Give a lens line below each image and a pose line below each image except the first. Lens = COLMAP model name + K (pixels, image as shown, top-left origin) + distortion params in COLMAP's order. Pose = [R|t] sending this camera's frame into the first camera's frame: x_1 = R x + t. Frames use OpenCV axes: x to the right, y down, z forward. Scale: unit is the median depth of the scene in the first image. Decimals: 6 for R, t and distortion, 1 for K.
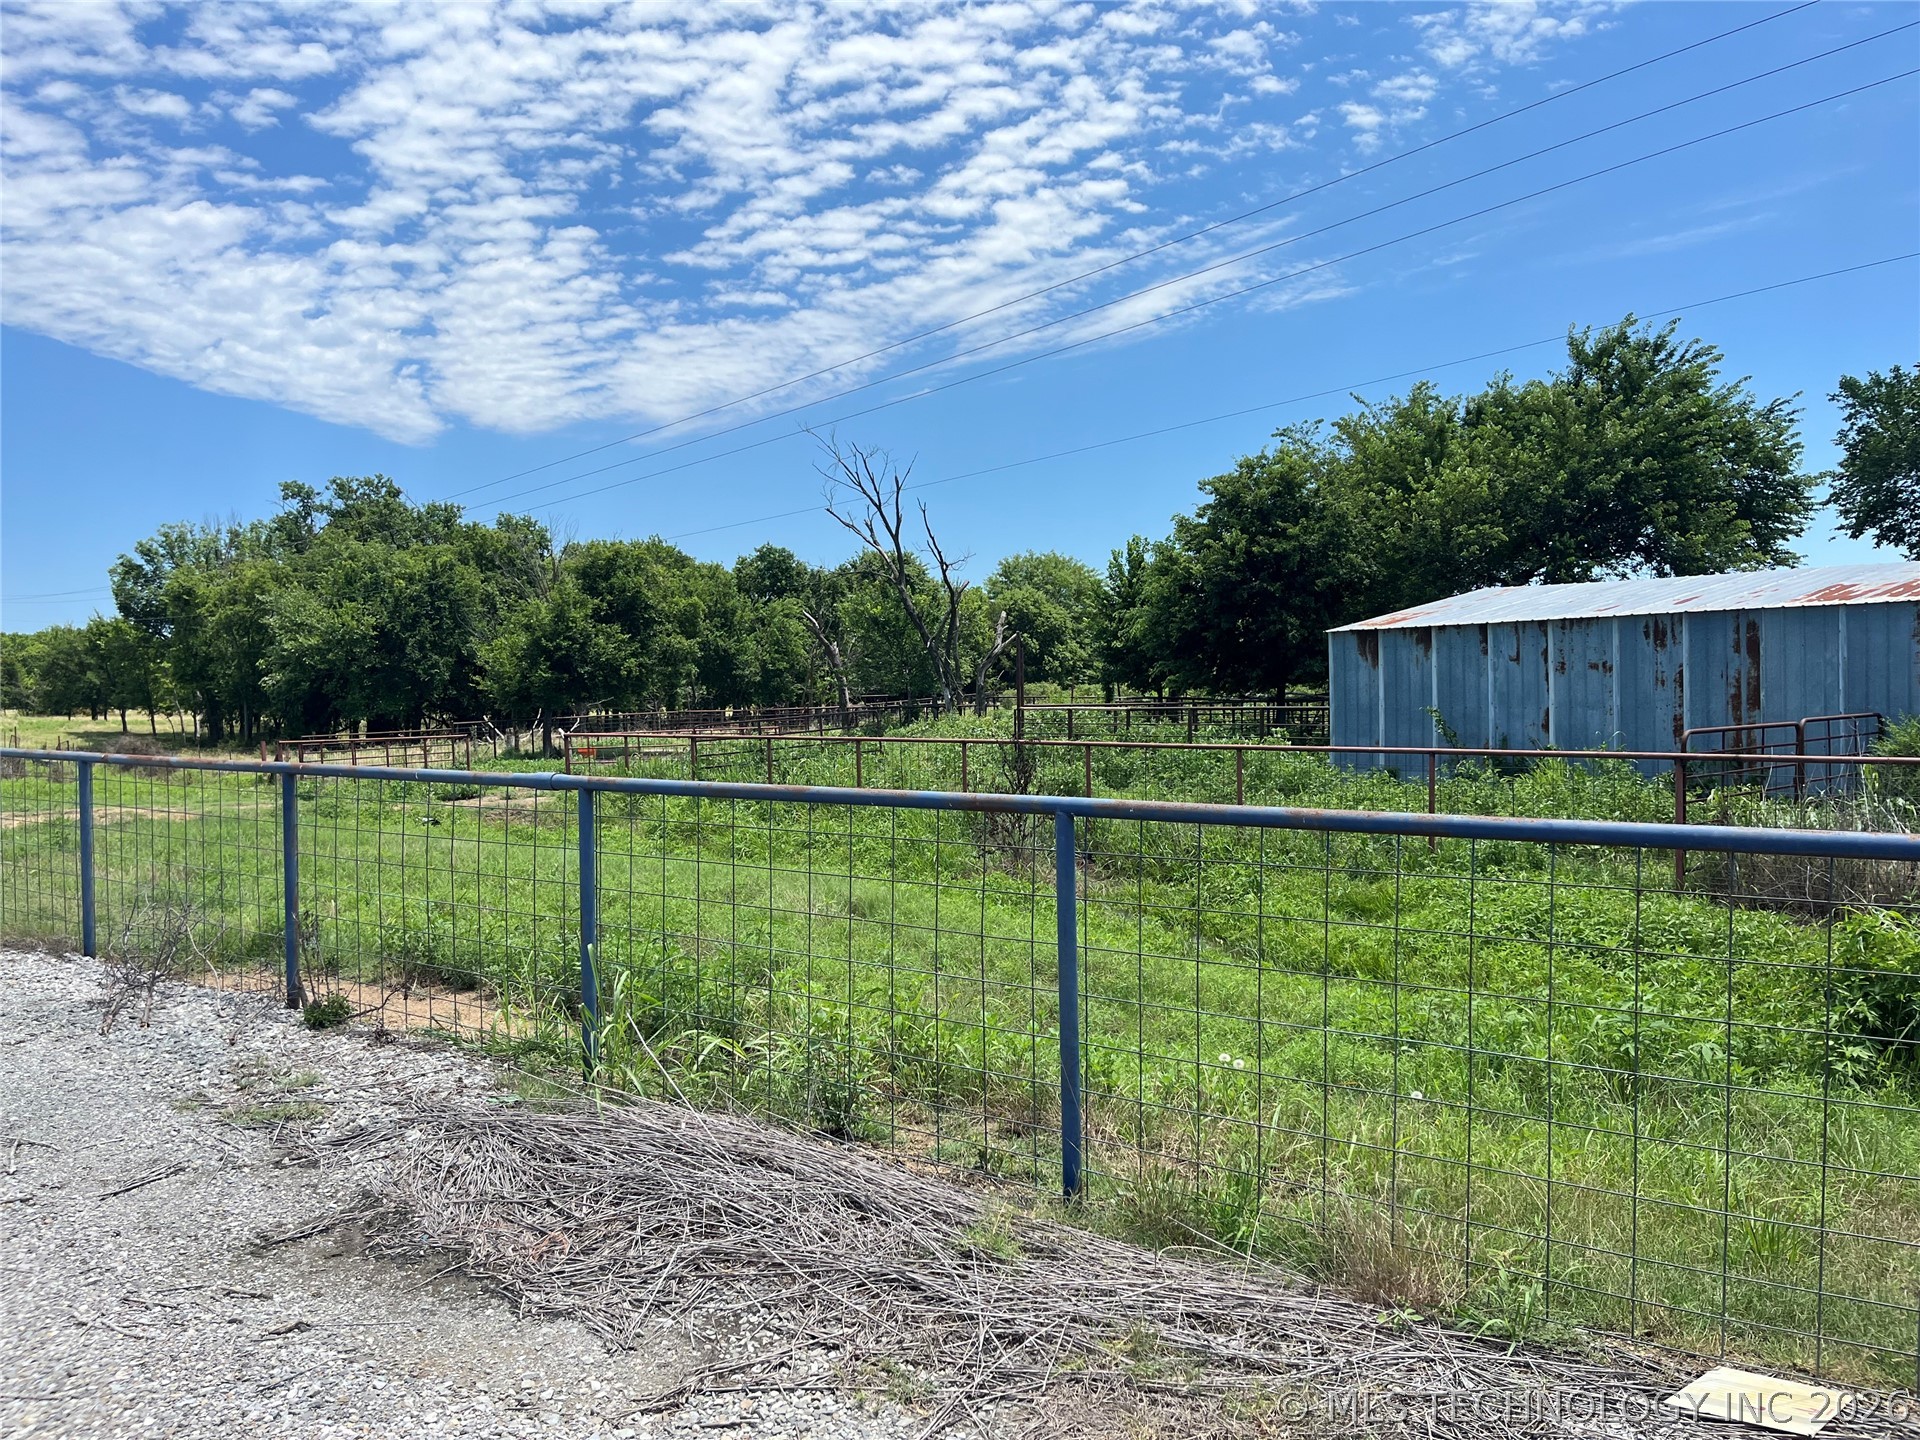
lens RADIAL K [[1496.9, 0, 963.5], [0, 1496.9, 720.4], [0, 0, 1]] dist [0.022219, -0.006460]
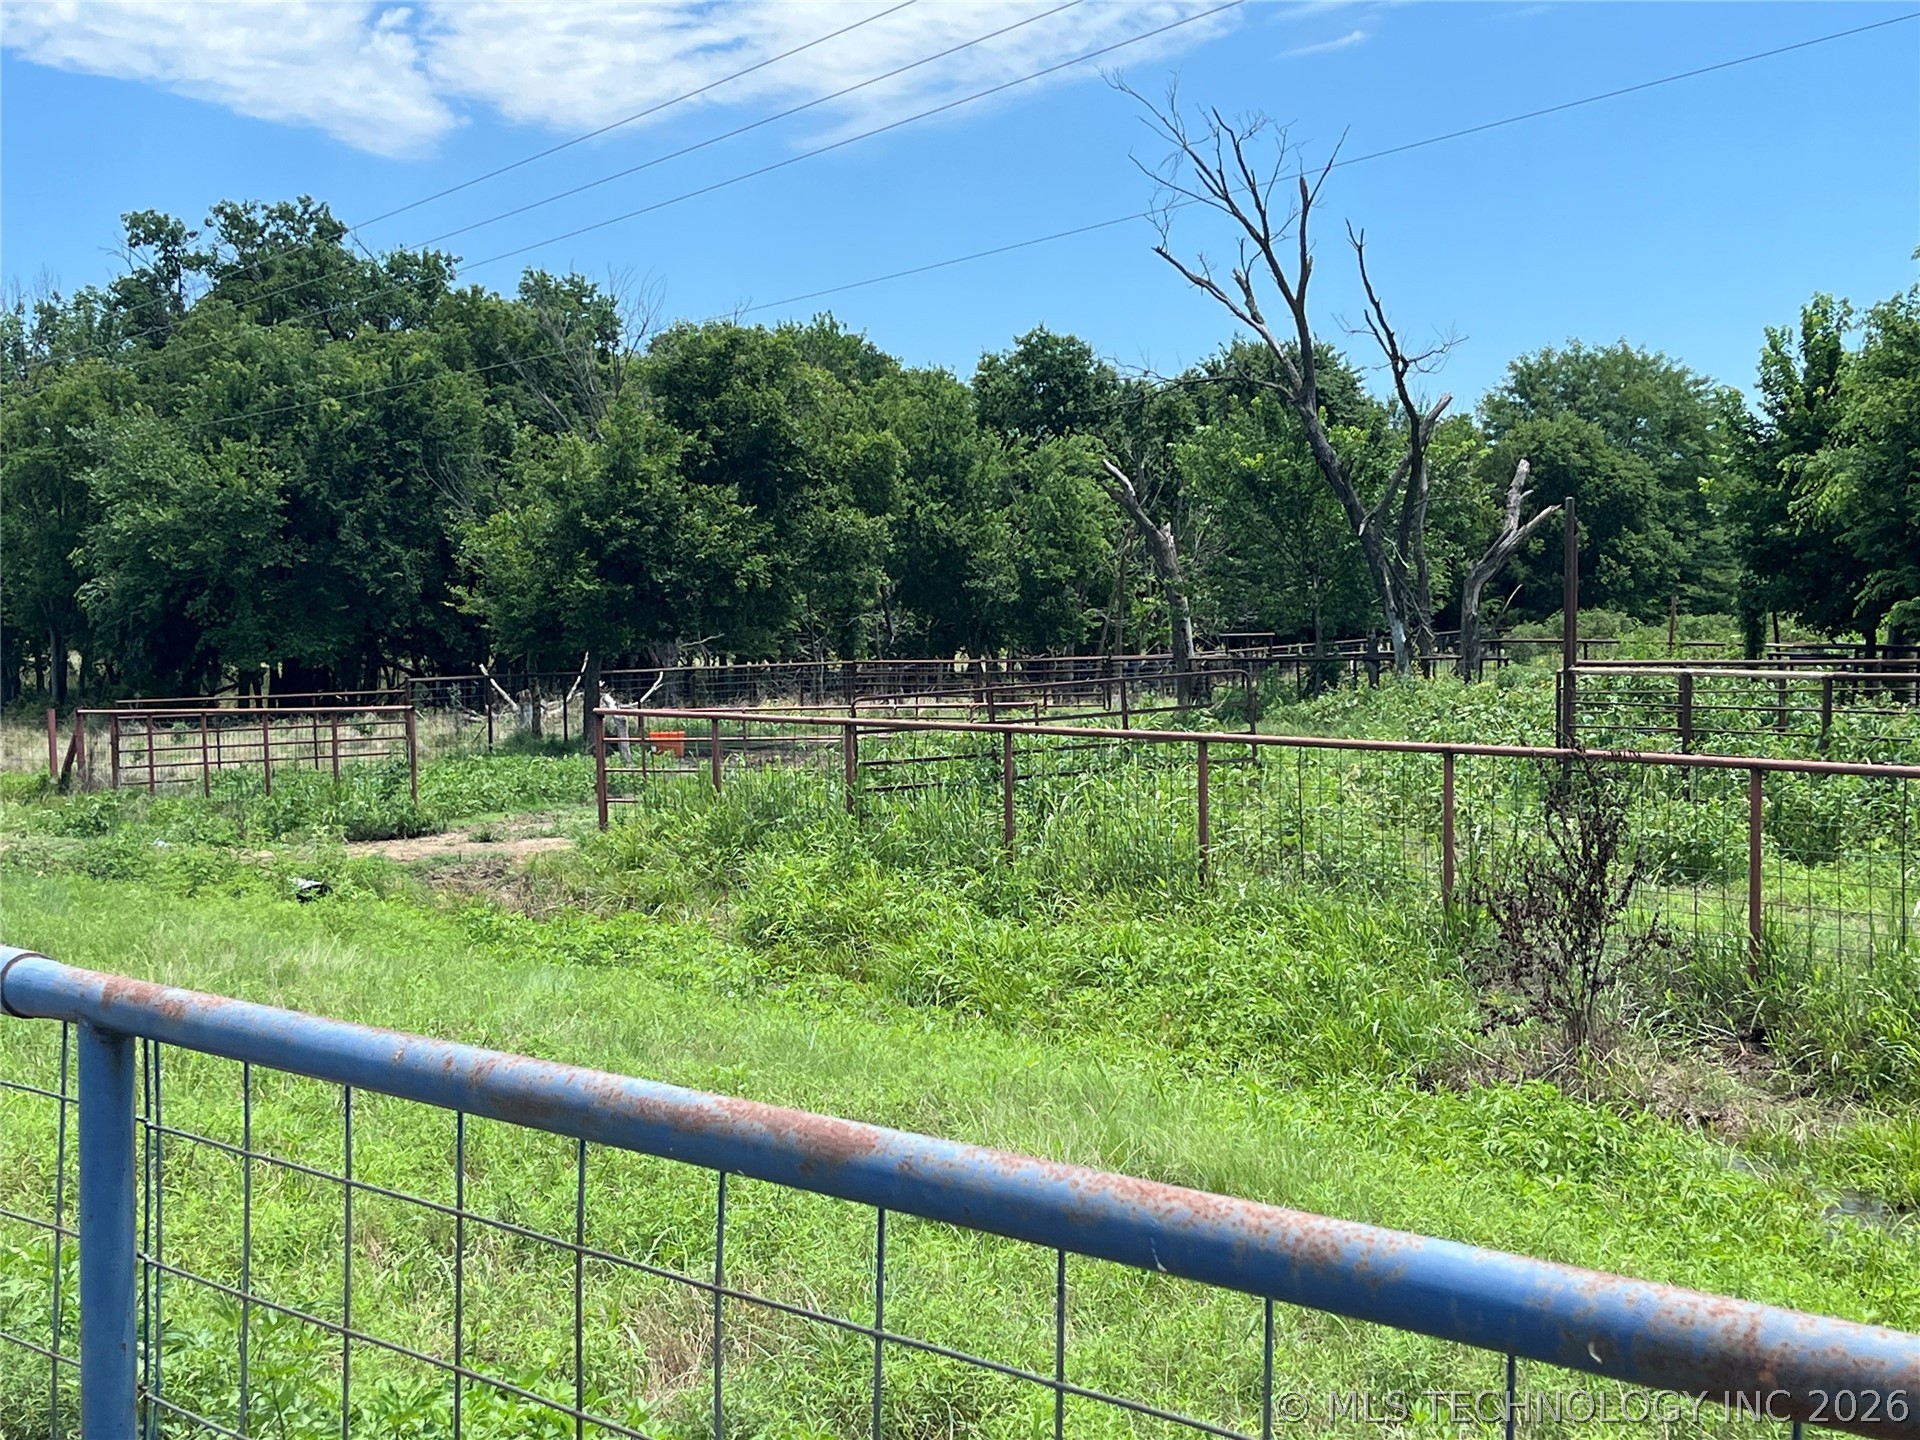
lens RADIAL K [[2700.9, 0, 956.1], [0, 2700.9, 752.5], [0, 0, 1]] dist [0.161282, -0.578221]
pose [[0.985815, 0.019969, -0.166642, -0.004773], [-0.015028, 0.999411, 0.030857, -0.003811], [0.167160, -0.027915, 0.985534, 0.107278]]
